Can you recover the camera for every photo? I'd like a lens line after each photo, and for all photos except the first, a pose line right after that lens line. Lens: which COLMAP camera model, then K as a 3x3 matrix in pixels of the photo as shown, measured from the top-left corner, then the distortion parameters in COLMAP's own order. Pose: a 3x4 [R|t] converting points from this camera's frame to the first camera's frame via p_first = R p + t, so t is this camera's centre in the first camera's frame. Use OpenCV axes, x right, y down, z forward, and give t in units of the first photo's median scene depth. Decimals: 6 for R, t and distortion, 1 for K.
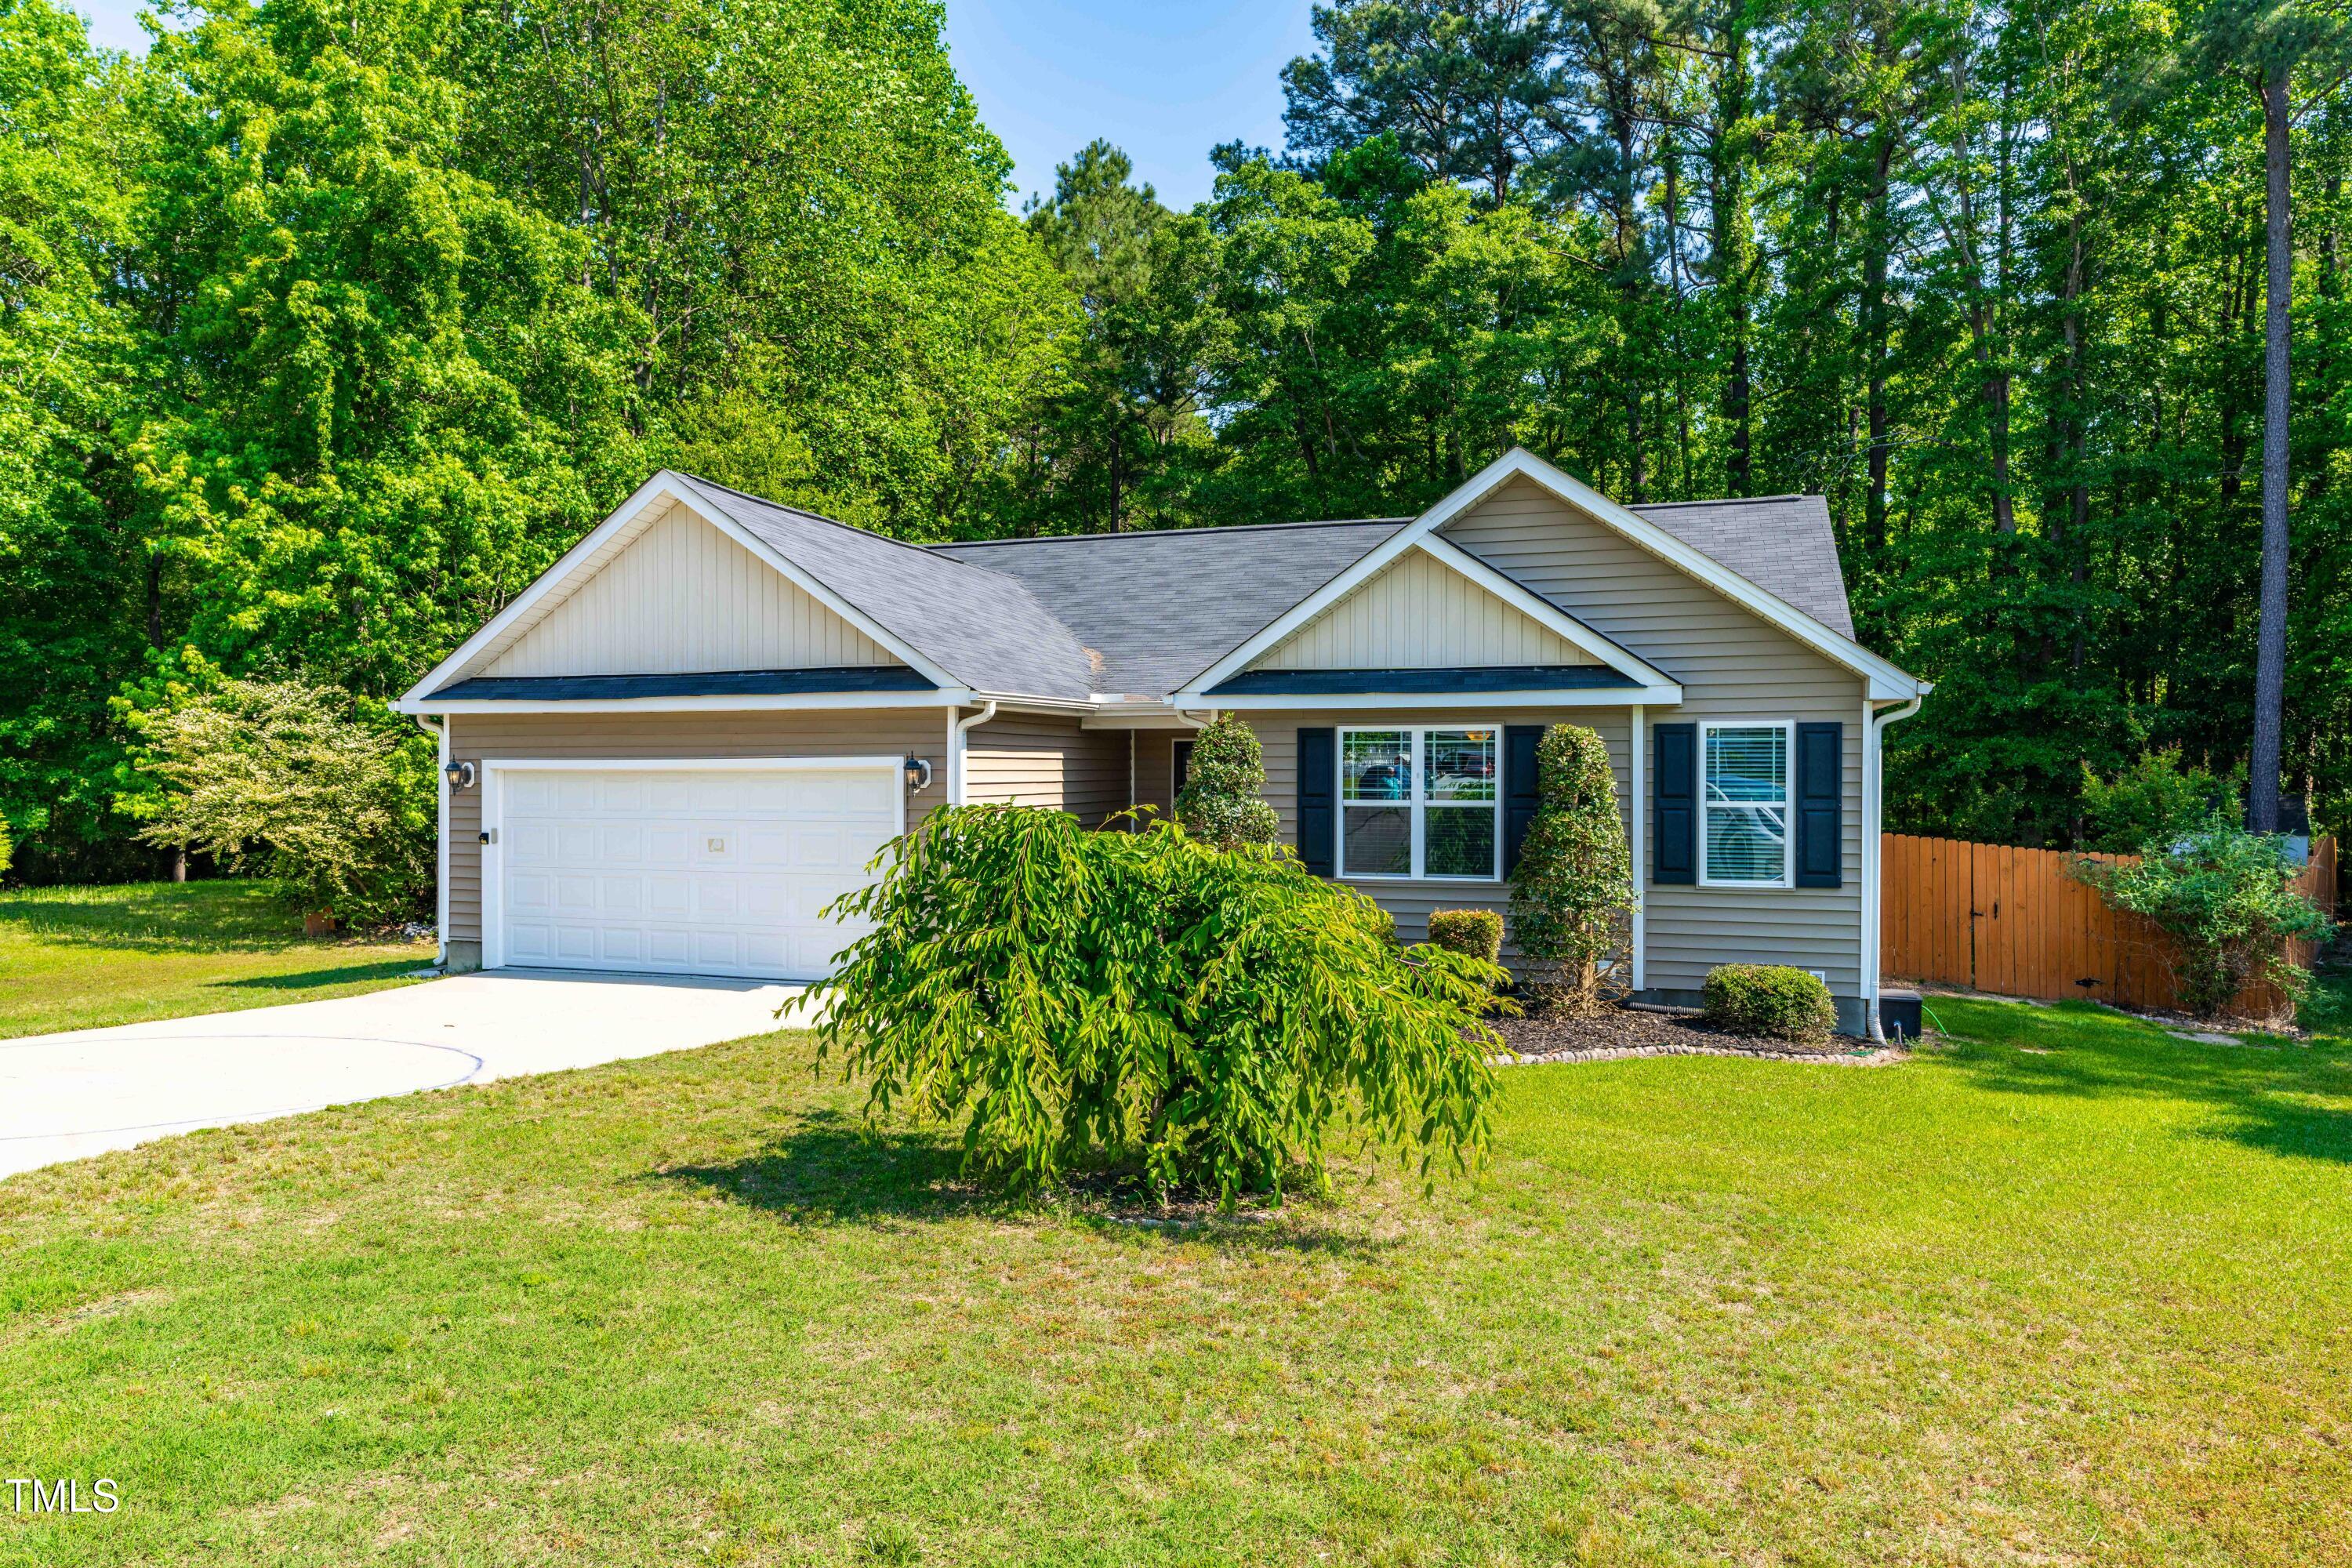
lens RADIAL K [[1475.6, 0, 1176.0], [0, 1475.6, 784.0], [0, 0, 1]] dist [0.007476, 0.003236]
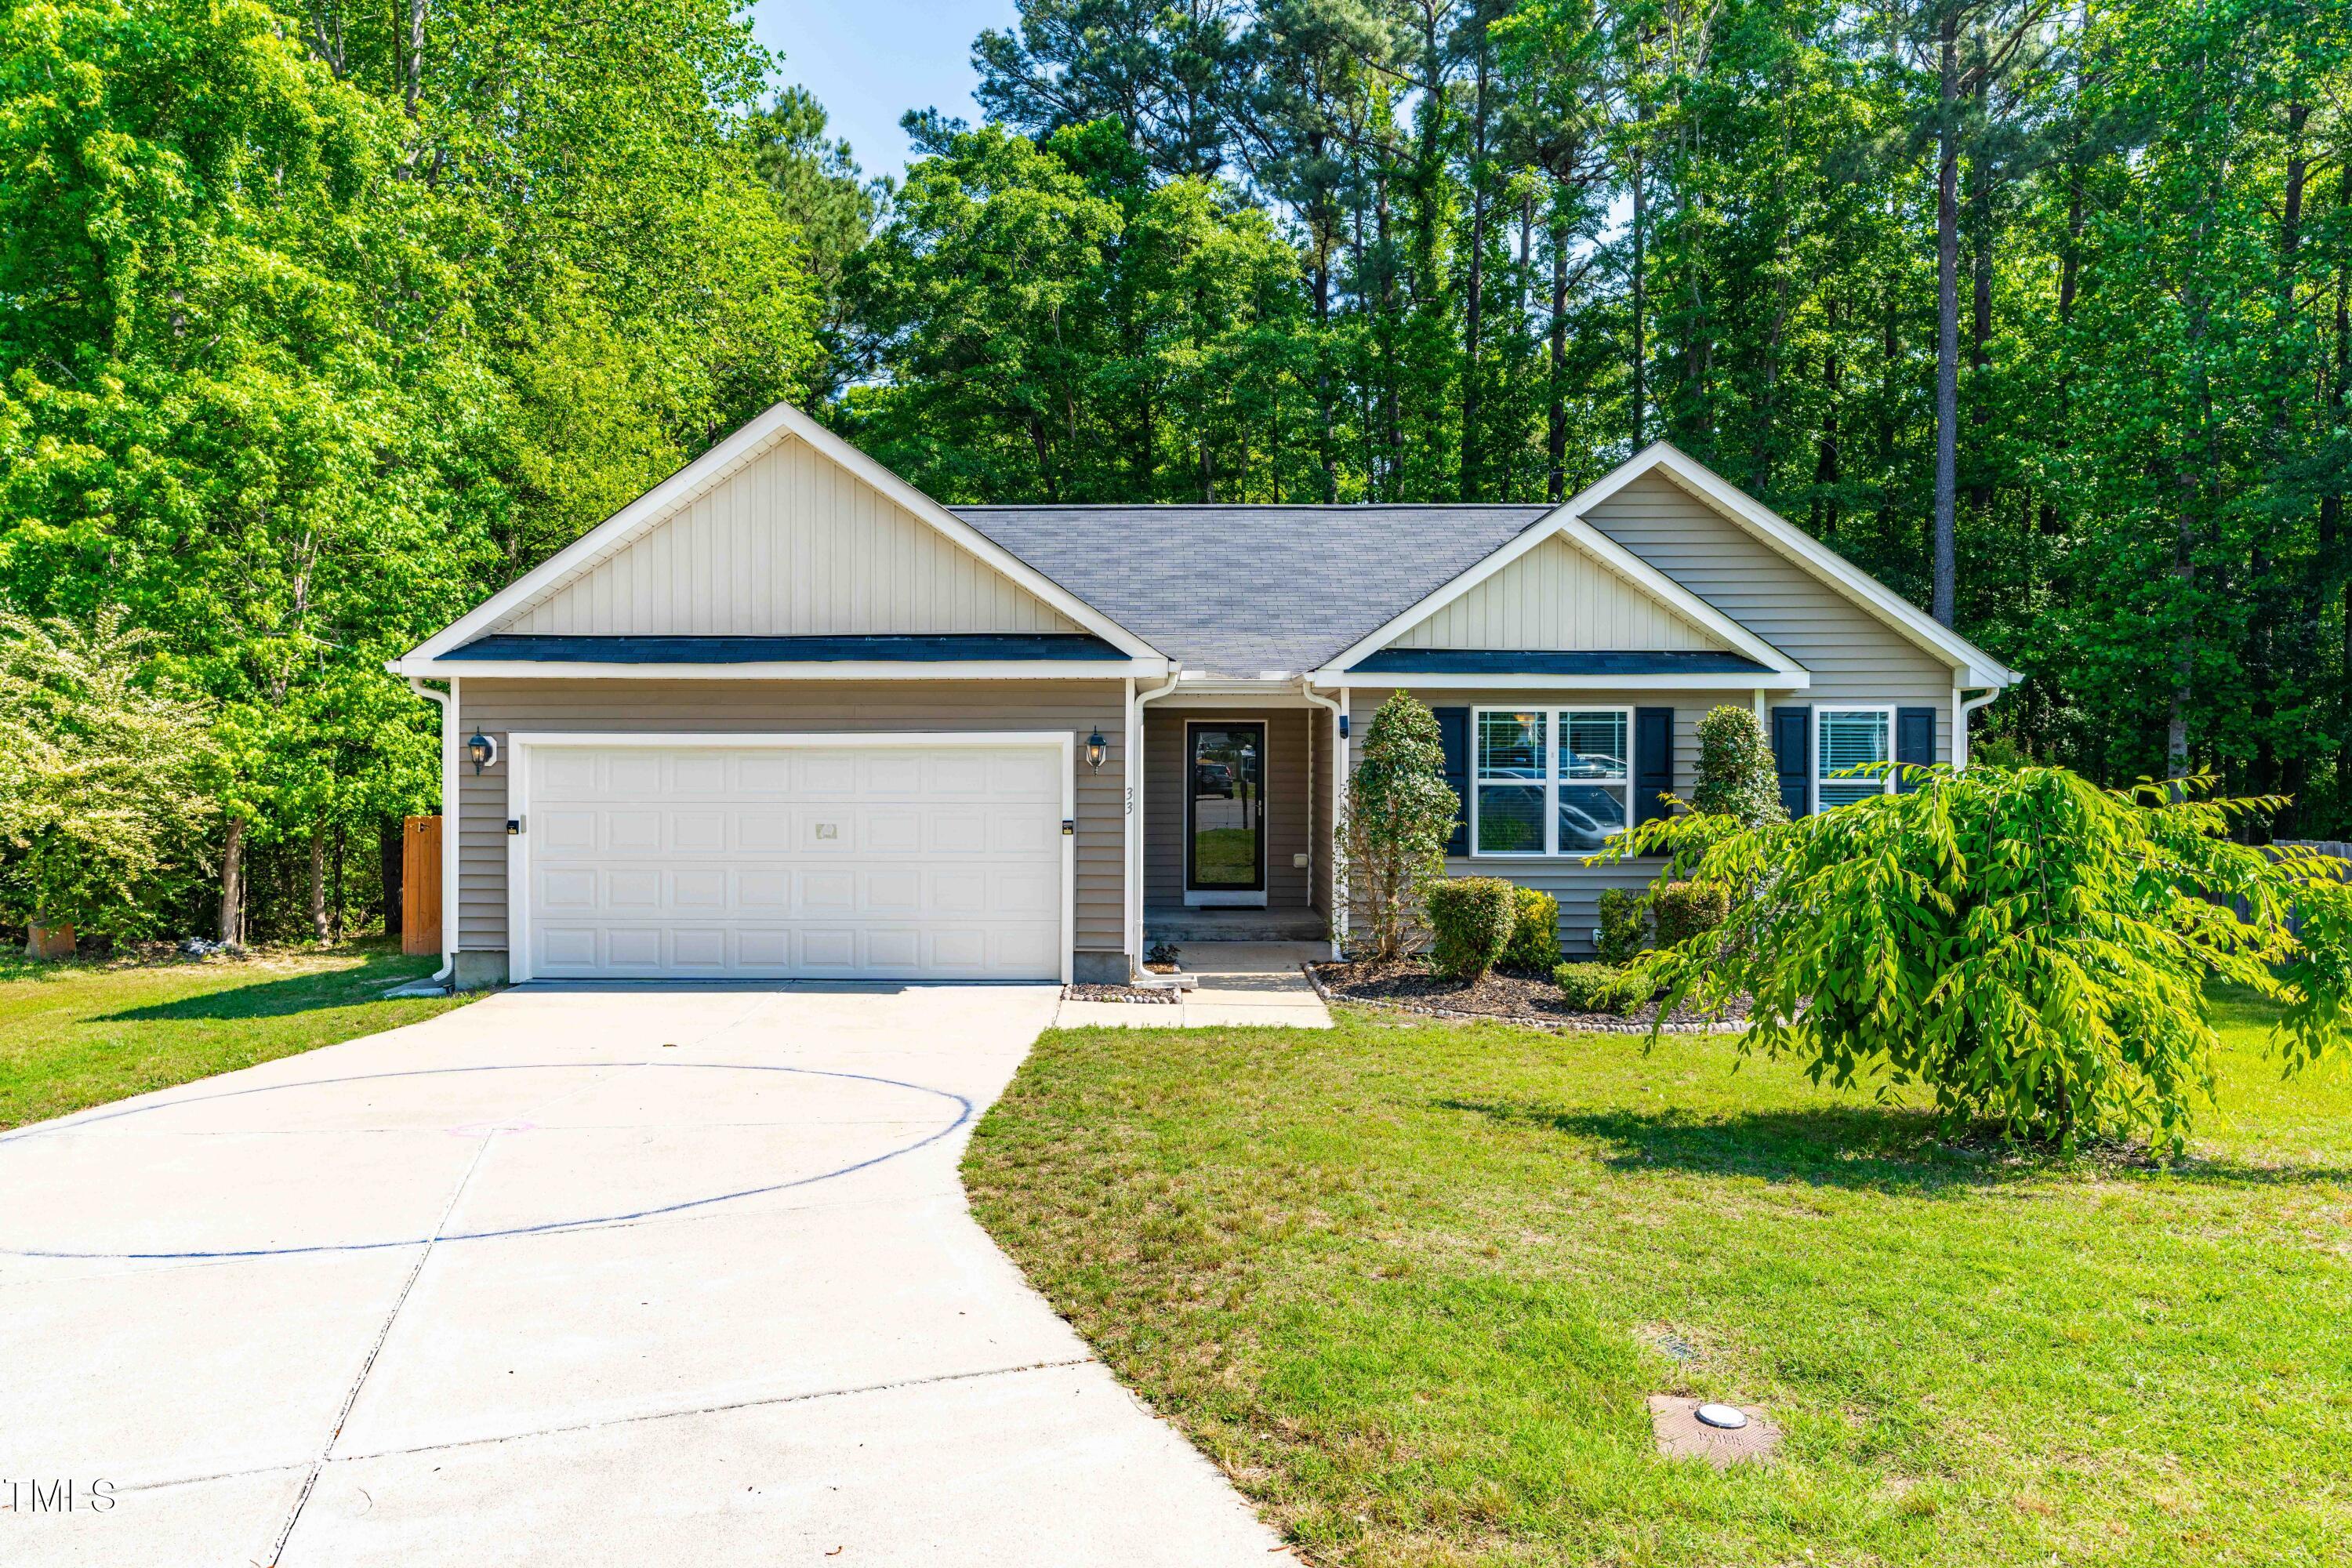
lens RADIAL K [[1495.4, 0, 1134.2], [0, 1495.4, 762.0], [0, 0, 1]] dist [0.002522, 0.001088]
pose [[0.954304, 0.002106, 0.298832, -0.417819], [0.000416, 0.999965, -0.008376, 0.007687], [-0.298839, 0.008118, 0.954269, 0.094485]]
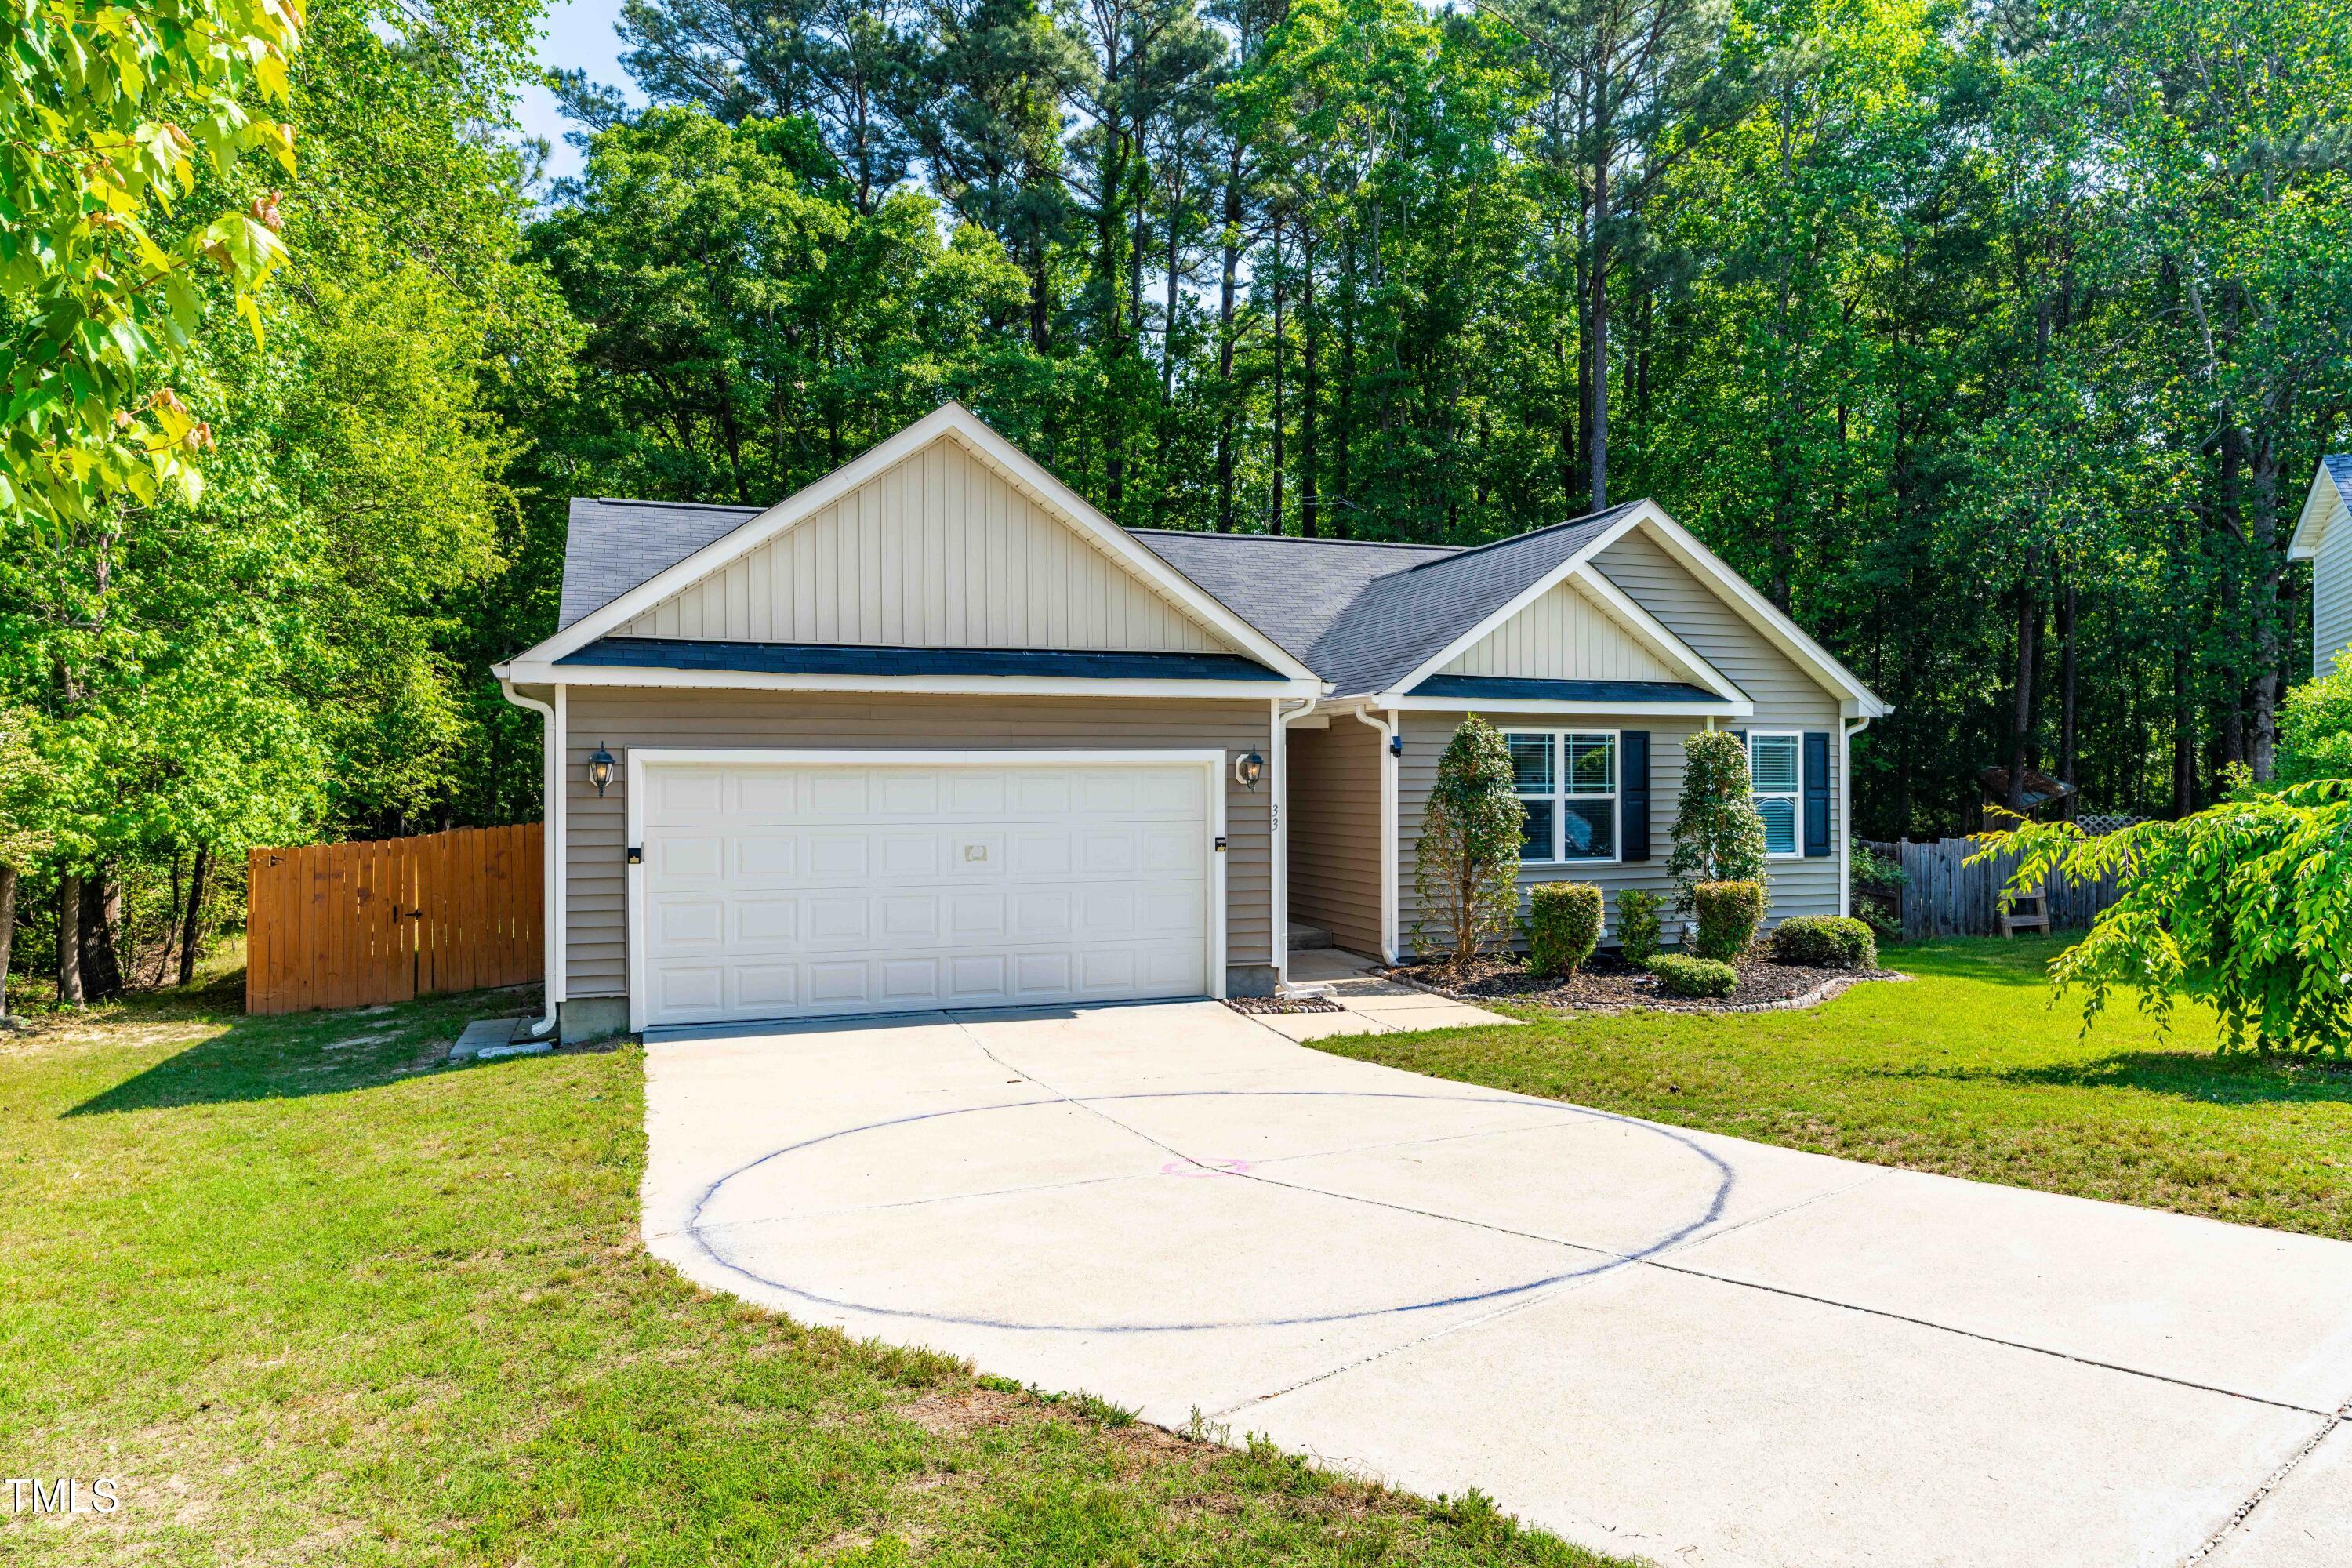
lens RADIAL K [[1475.6, 0, 1176.0], [0, 1475.6, 784.0], [0, 0, 1]] dist [0.007476, 0.003236]
pose [[0.789233, -0.002069, 0.614090, -0.766412], [0.007064, 0.999959, -0.005709, 0.007583], [-0.614053, 0.008843, 0.789215, 0.272851]]
